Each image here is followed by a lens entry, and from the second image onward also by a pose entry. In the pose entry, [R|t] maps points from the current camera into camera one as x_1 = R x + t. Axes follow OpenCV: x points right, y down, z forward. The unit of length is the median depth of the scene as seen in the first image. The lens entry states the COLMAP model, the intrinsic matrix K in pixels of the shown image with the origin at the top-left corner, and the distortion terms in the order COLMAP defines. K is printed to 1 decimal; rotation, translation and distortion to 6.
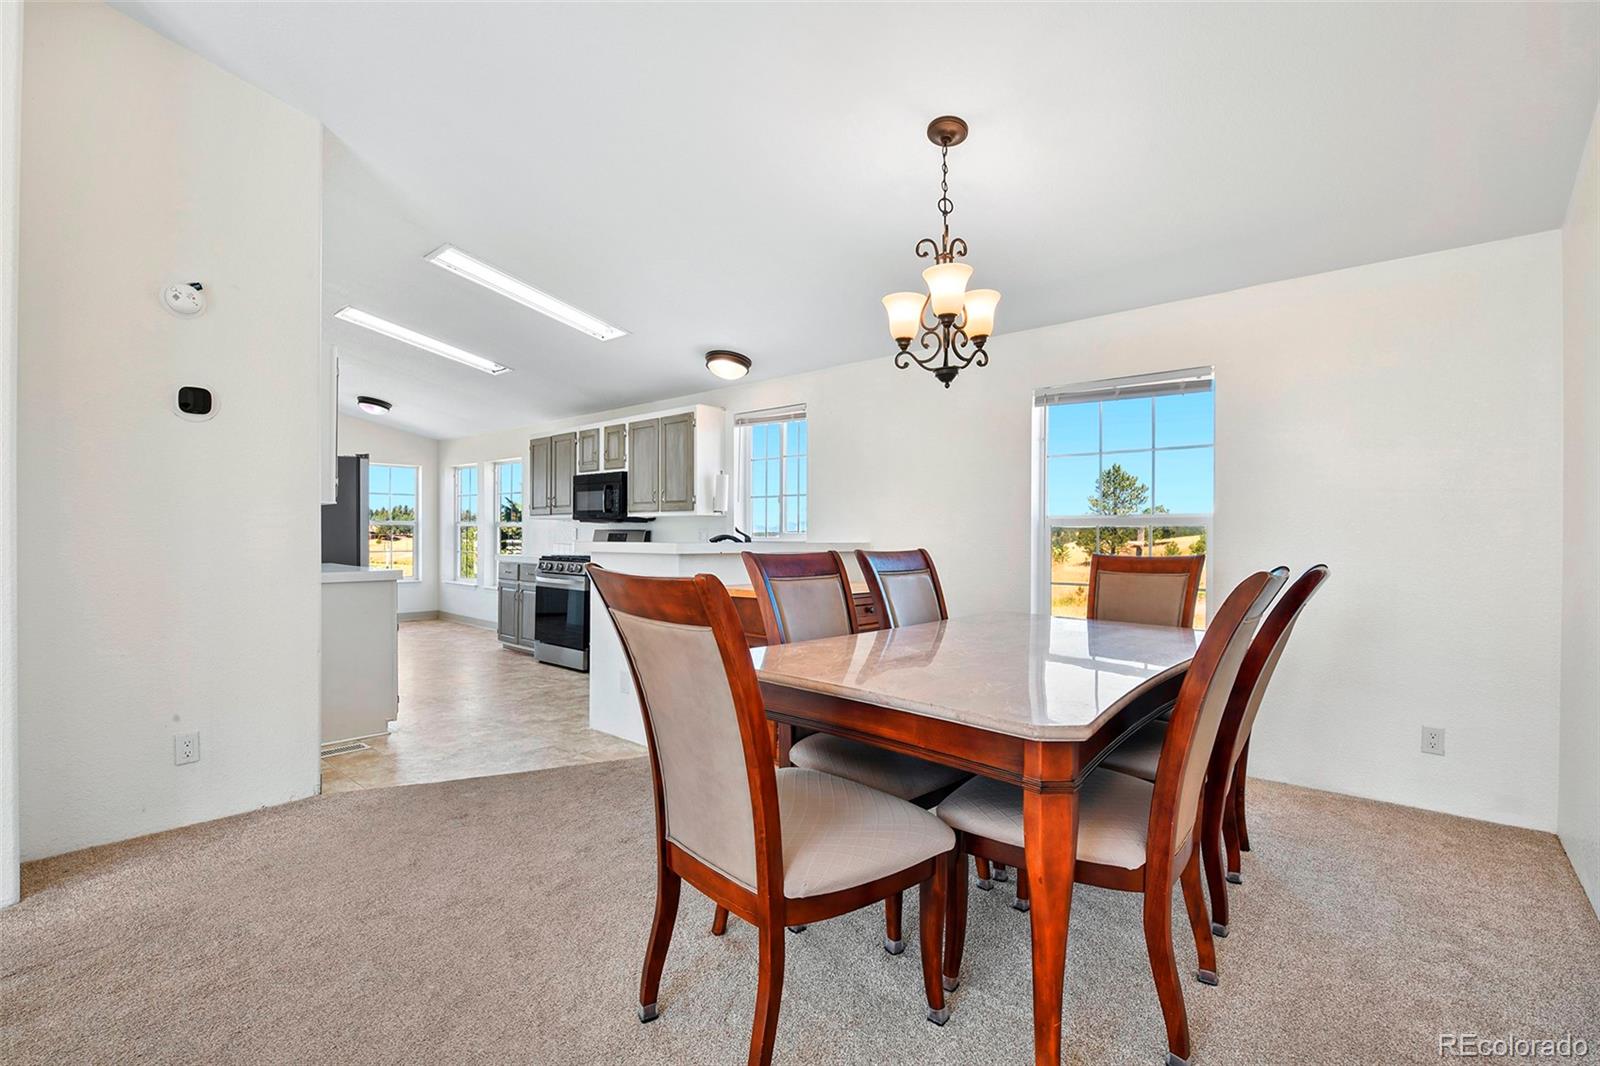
lens RADIAL K [[715.8, 0, 785.8], [0, 715.8, 541.9], [0, 0, 1]] dist [-0.017114, -0.000643]
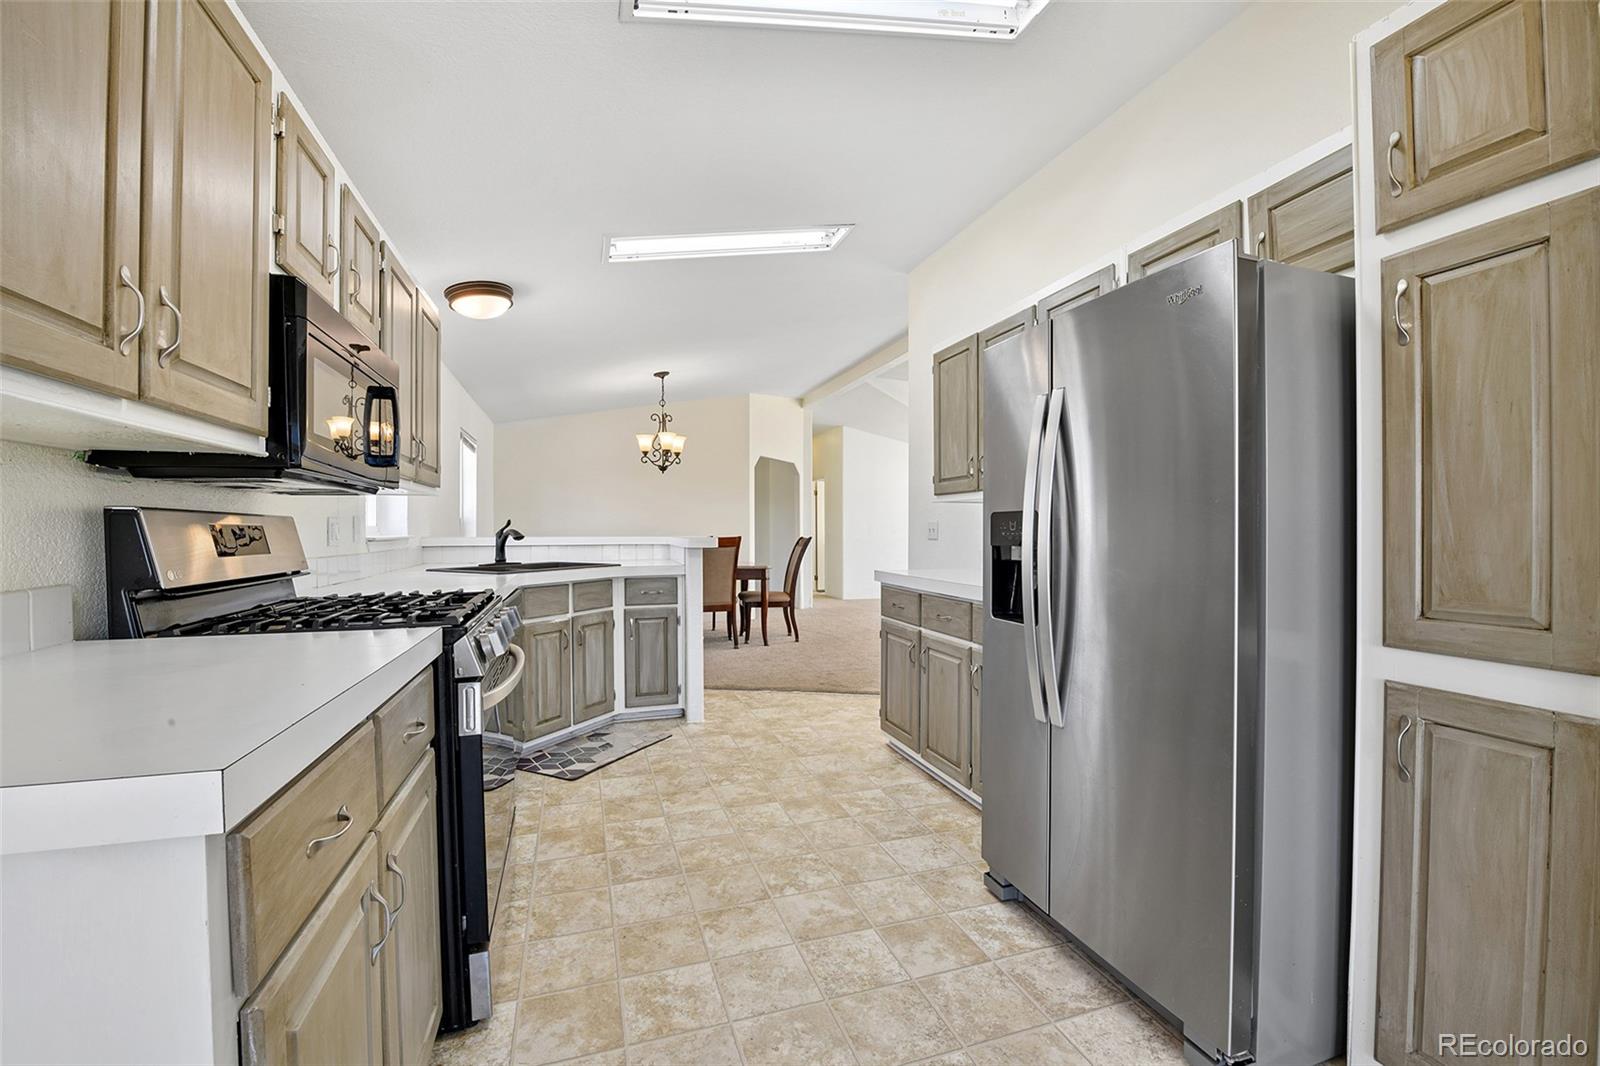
lens RADIAL K [[646.0, 0, 806.9], [0, 646.0, 542.1], [0, 0, 1]] dist [-0.016515, -0.000340]
pose [[-0.872598, -0.012561, 0.488277, -0.626455], [0.000974, 0.999623, 0.027455, -0.013927], [-0.488438, 0.024432, -0.872257, 1.272934]]
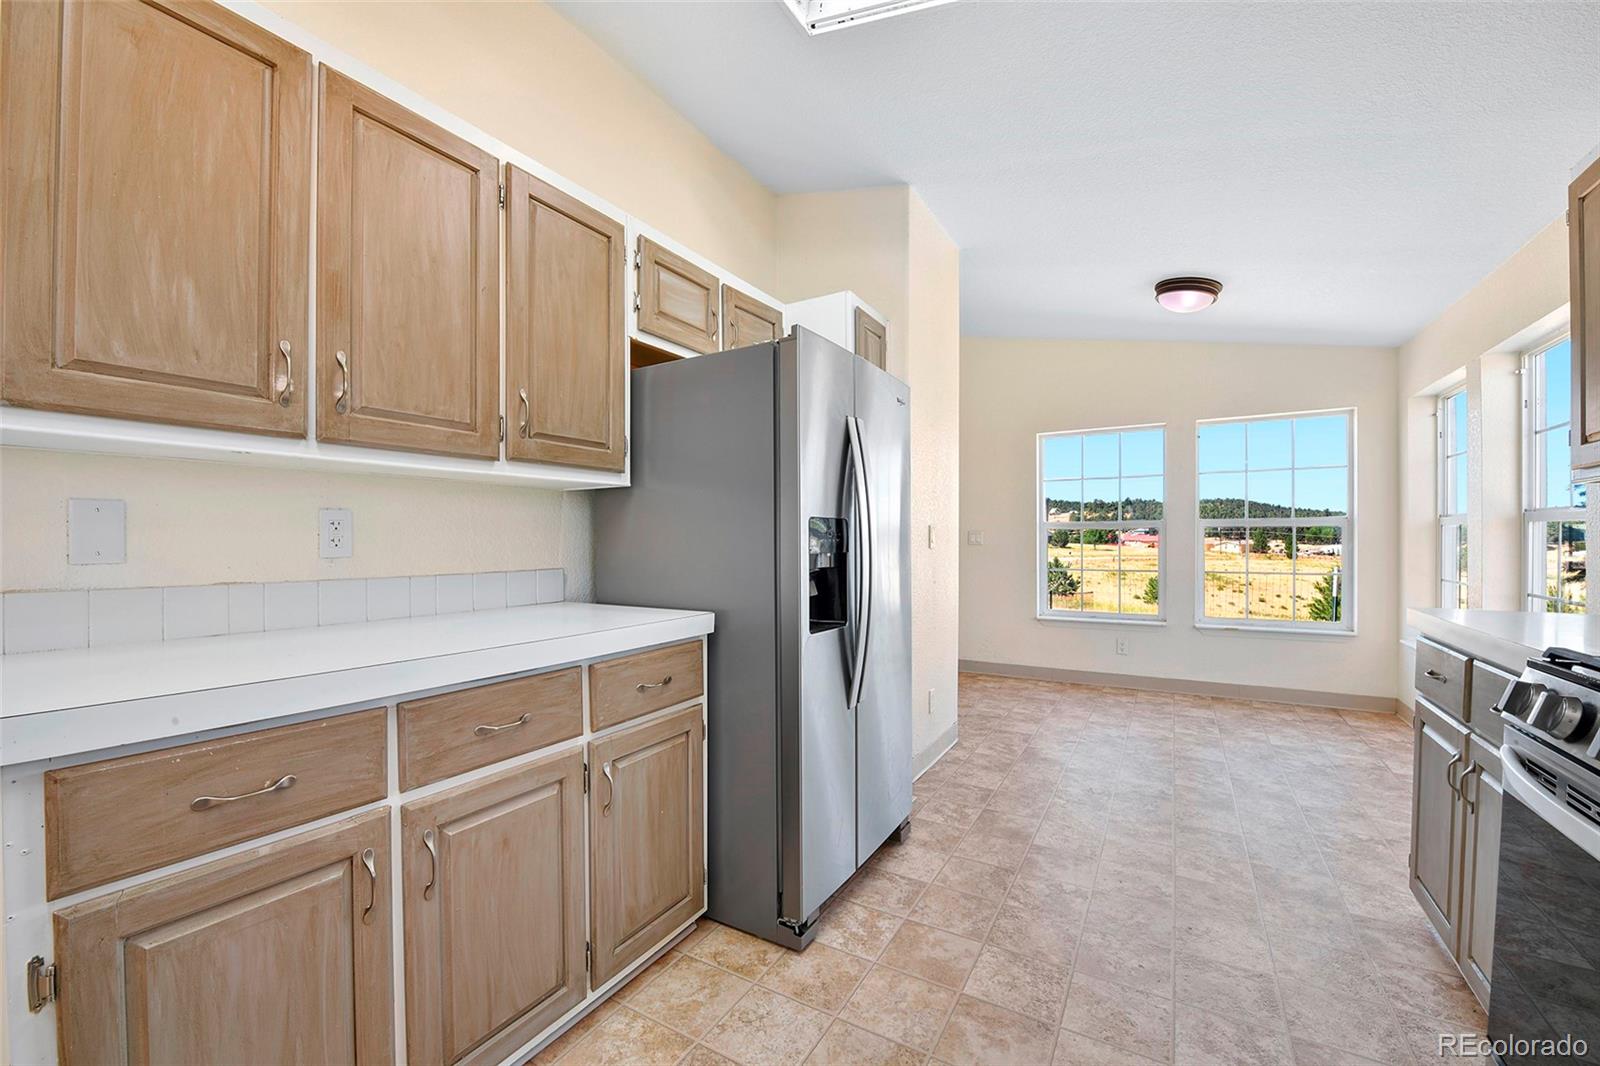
lens RADIAL K [[646.0, 0, 806.9], [0, 646.0, 542.1], [0, 0, 1]] dist [-0.016515, -0.000340]
pose [[0.198722, 0.000275, -0.980056, -0.233042], [-0.011107, 0.999936, -0.001972, -0.007912], [0.979993, 0.011277, 0.198712, 0.849985]]
